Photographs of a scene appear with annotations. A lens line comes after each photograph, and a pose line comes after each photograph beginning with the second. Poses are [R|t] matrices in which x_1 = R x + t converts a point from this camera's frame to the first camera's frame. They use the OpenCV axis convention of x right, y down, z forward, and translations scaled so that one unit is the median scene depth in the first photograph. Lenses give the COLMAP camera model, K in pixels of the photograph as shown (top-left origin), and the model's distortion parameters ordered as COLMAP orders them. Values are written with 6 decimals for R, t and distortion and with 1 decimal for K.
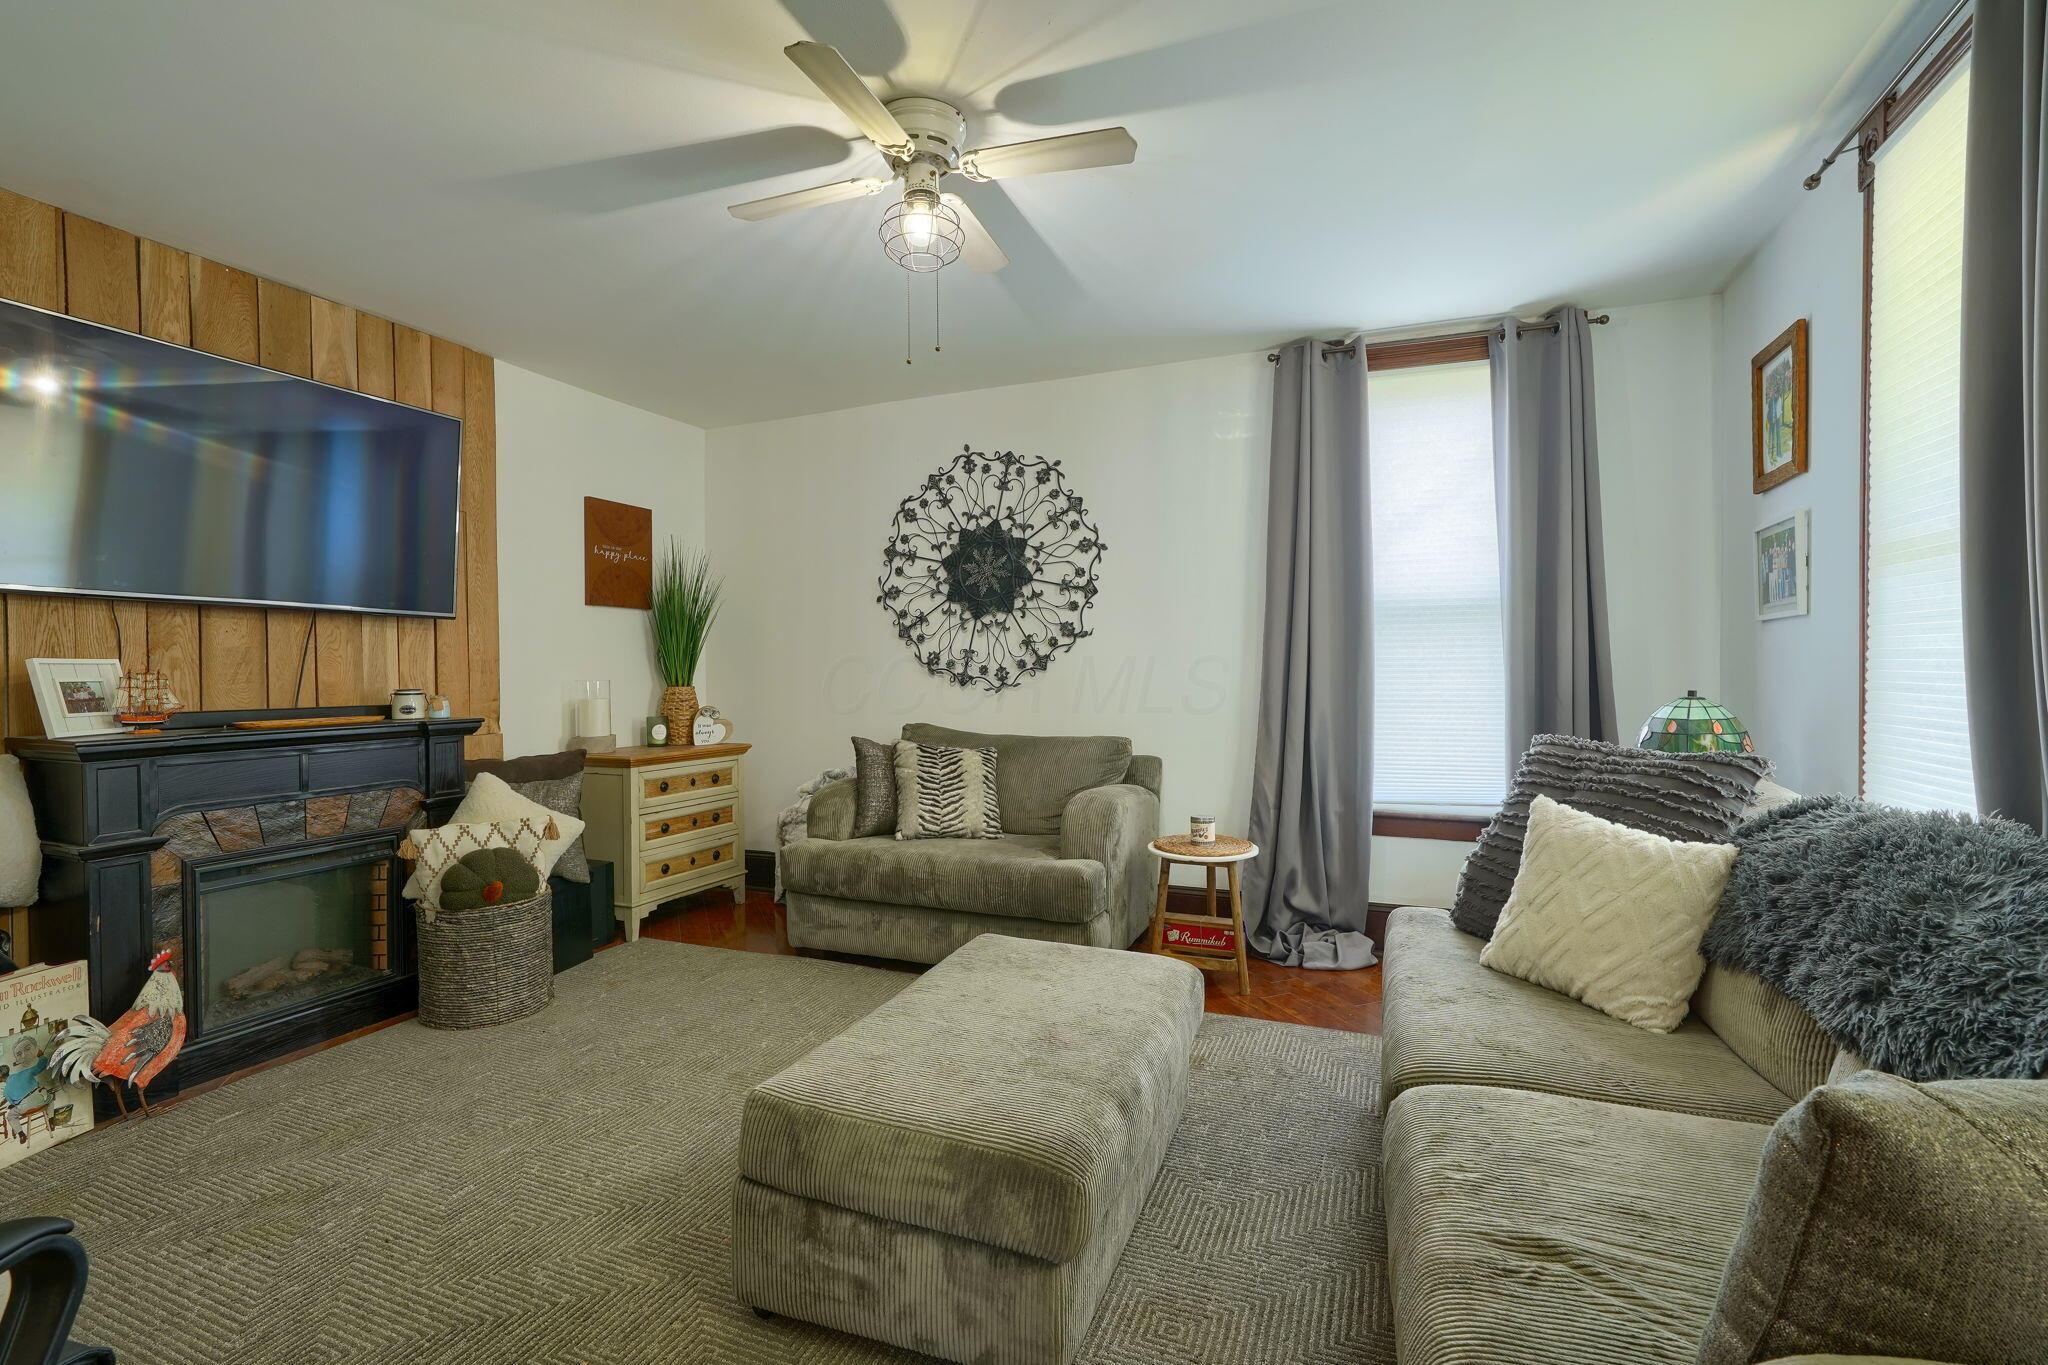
lens RADIAL K [[931.8, 0, 1028.3], [0, 931.8, 695.7], [0, 0, 1]] dist [-0.013753, 0.005116]
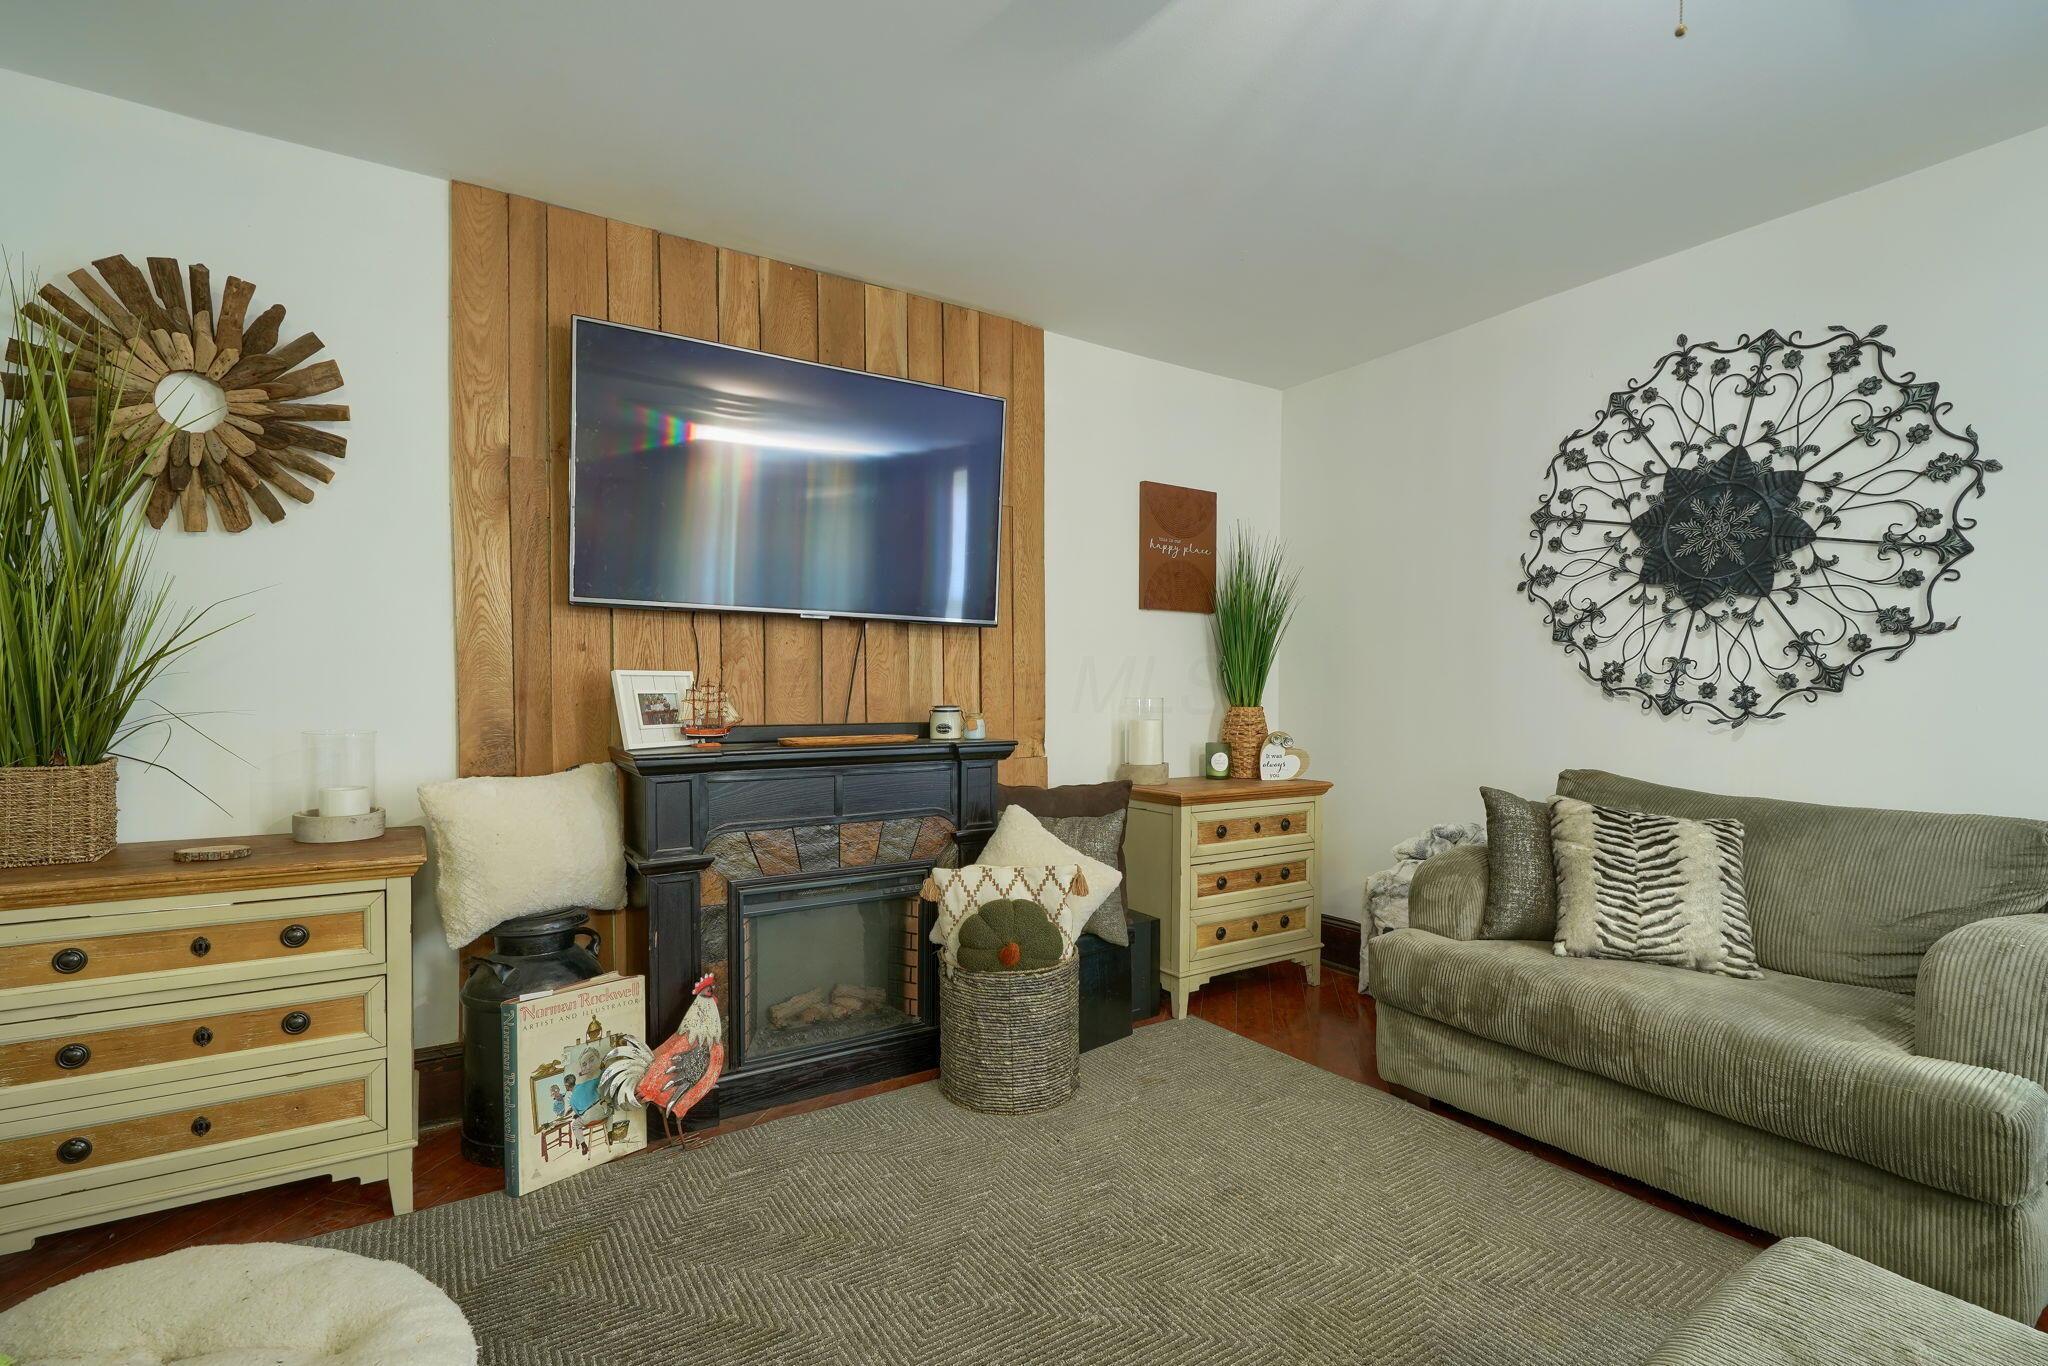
lens RADIAL K [[931.8, 0, 1028.3], [0, 931.8, 696.2], [0, 0, 1]] dist [-0.013753, 0.005116]
pose [[0.819854, 0.013848, -0.572406, -0.086465], [-0.023489, 0.999679, -0.009458, -0.009182], [0.572091, 0.021199, 0.819916, 0.300244]]
